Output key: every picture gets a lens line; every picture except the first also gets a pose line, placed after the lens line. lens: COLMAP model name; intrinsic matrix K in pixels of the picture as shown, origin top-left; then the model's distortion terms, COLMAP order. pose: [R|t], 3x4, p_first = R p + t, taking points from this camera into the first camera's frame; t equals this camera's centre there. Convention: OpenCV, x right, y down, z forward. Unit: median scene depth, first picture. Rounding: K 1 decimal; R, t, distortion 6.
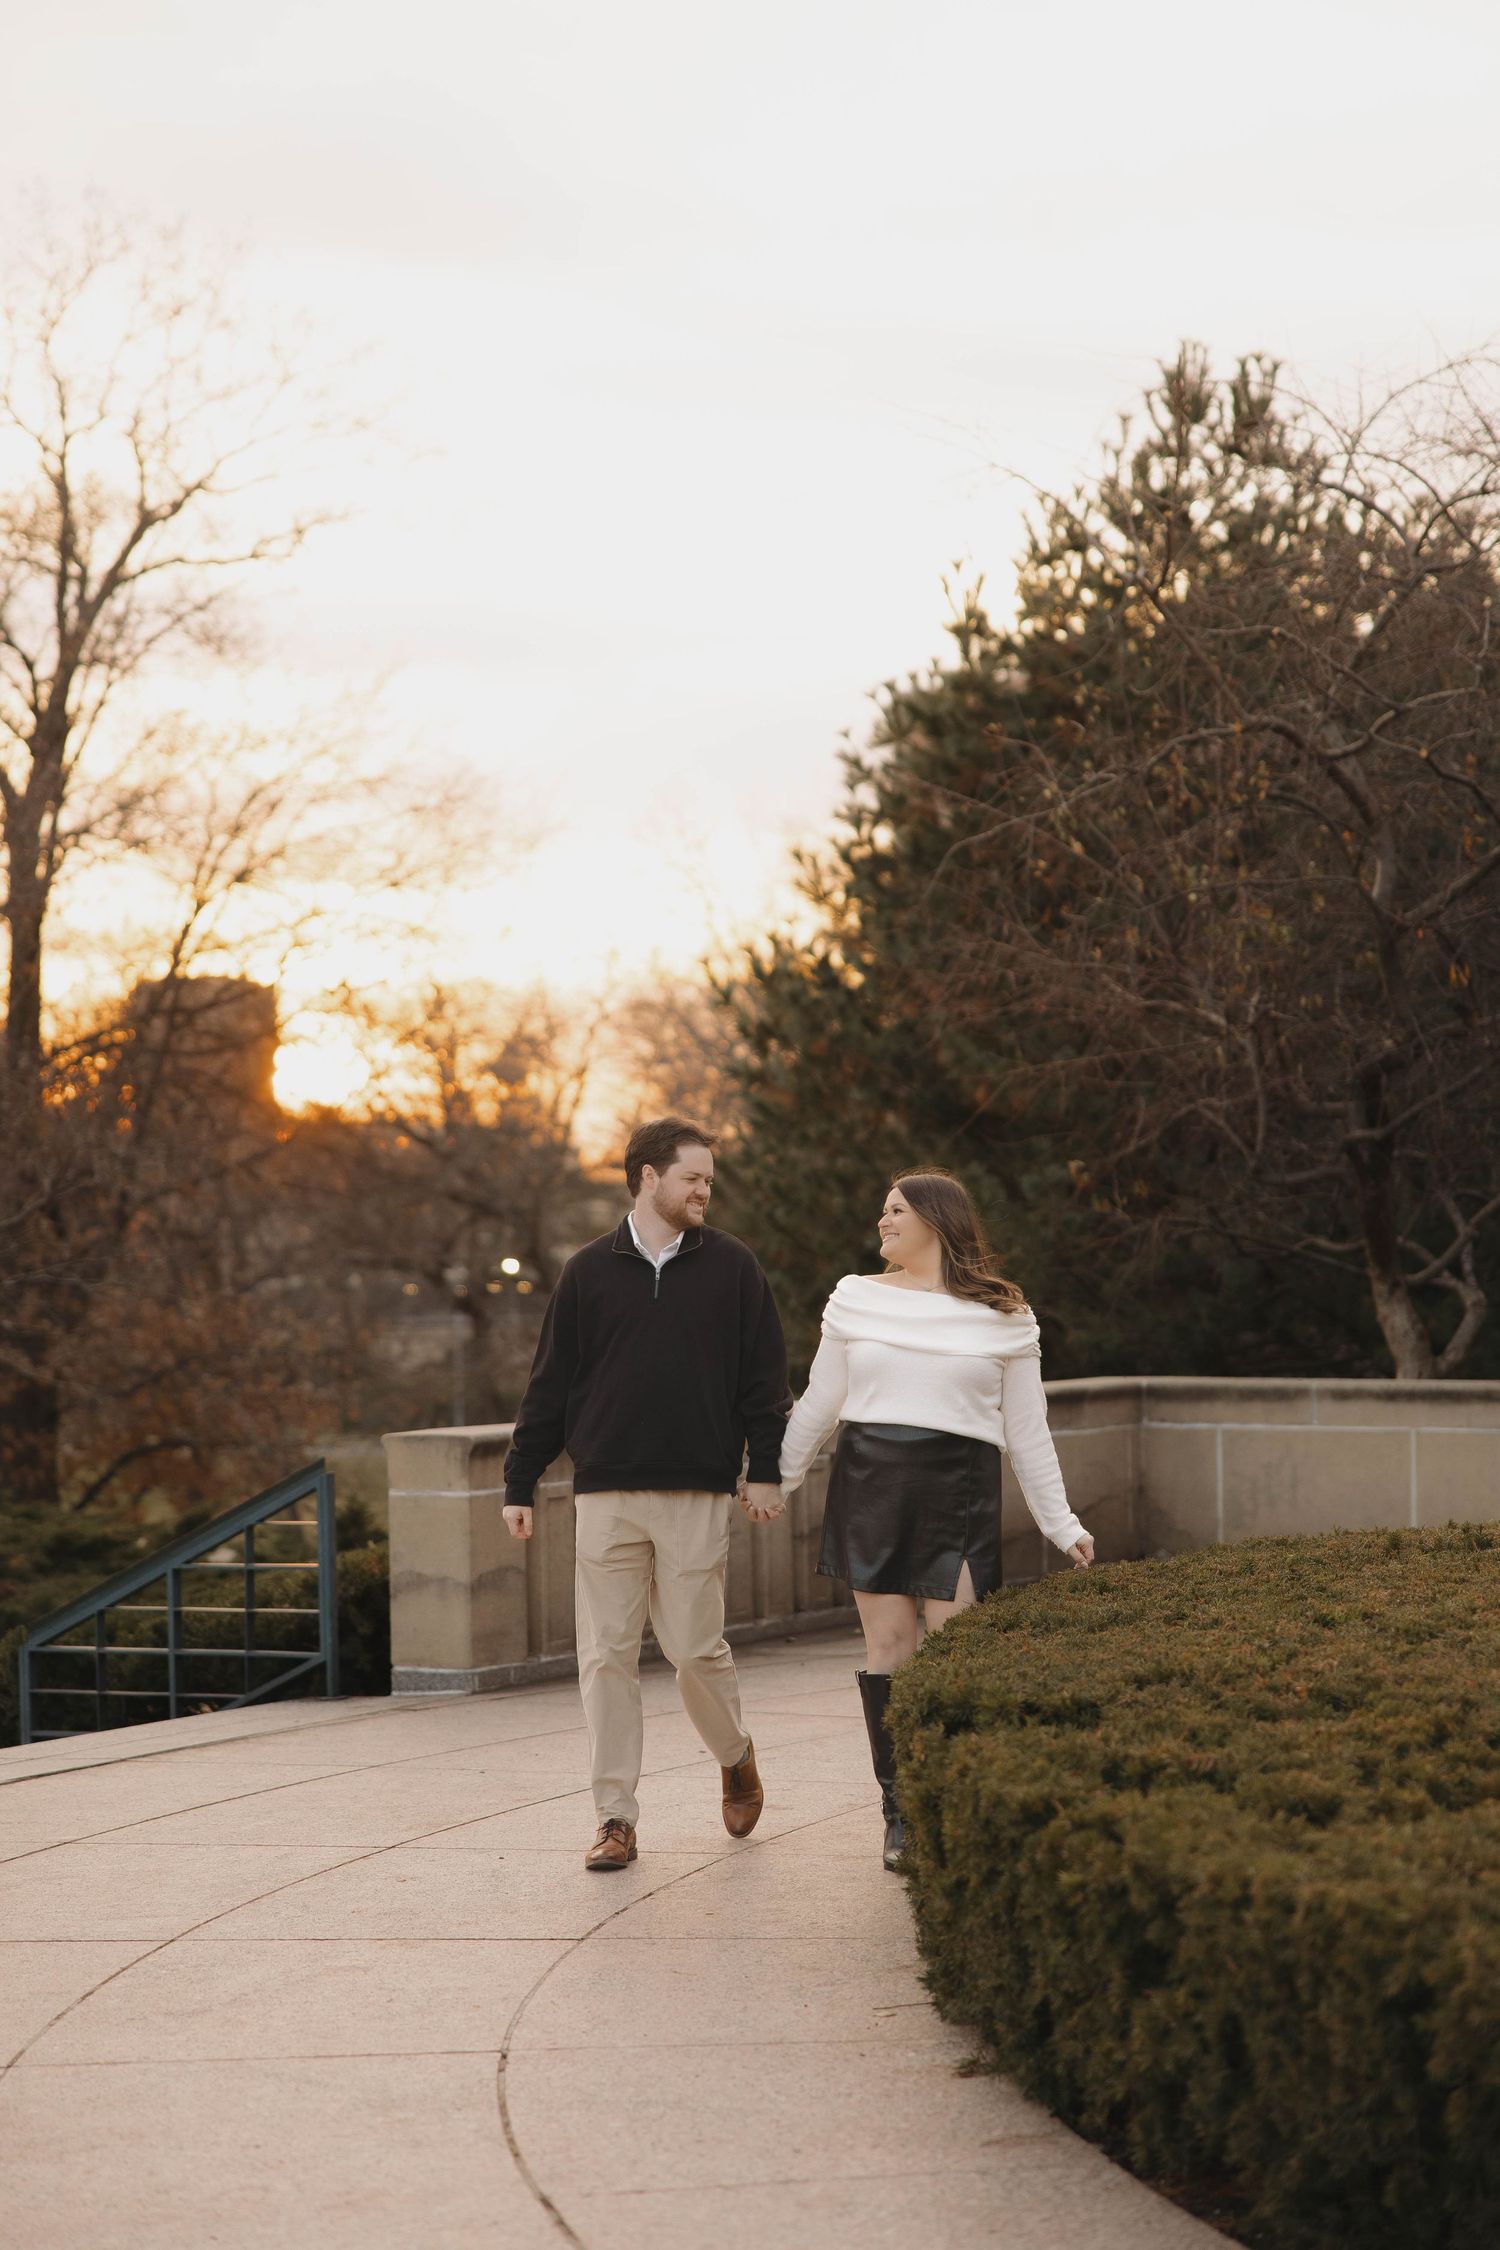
lens RADIAL K [[4480.3, 0, 750.4], [0, 4480.3, 1062.5], [0, 0, 1]] dist [-0.032010, 0.651378]
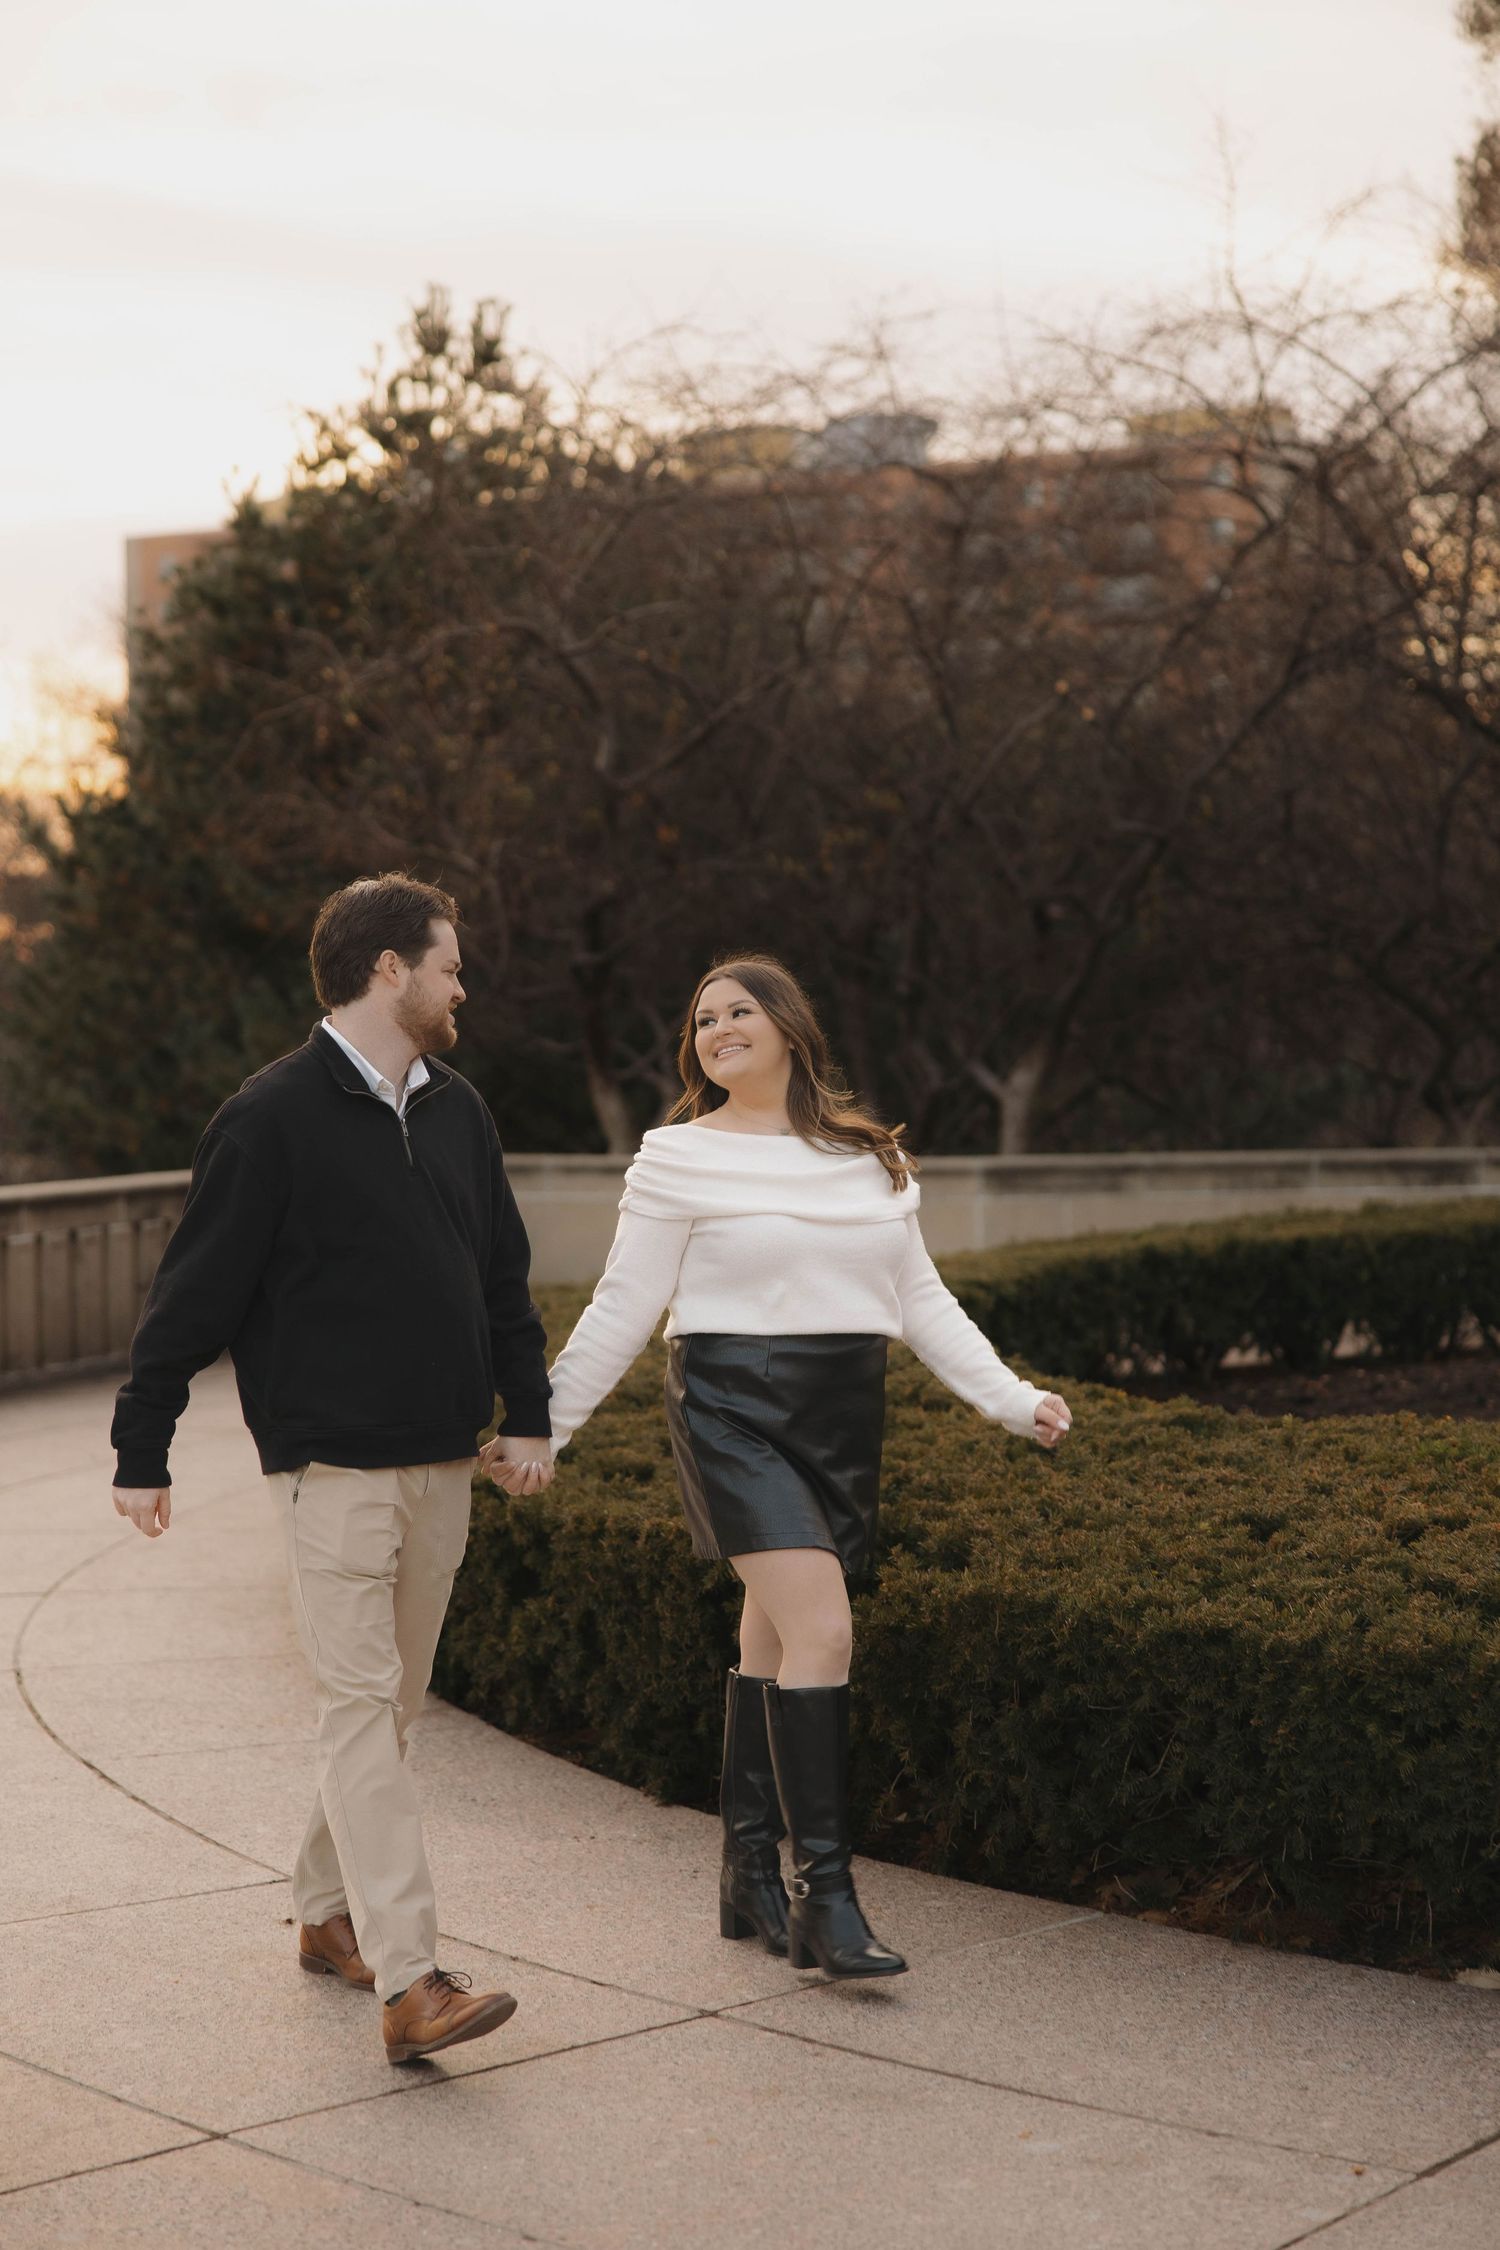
lens RADIAL K [[3945.1, 0, 750.0], [0, 3945.1, 1125.0], [0, 0, 1]] dist [0.020773, -0.080682]
pose [[0.981742, -0.003301, 0.190188, -0.066132], [-0.009072, 0.997899, 0.064148, -0.021055], [-0.190000, -0.064702, 0.979650, -0.196476]]
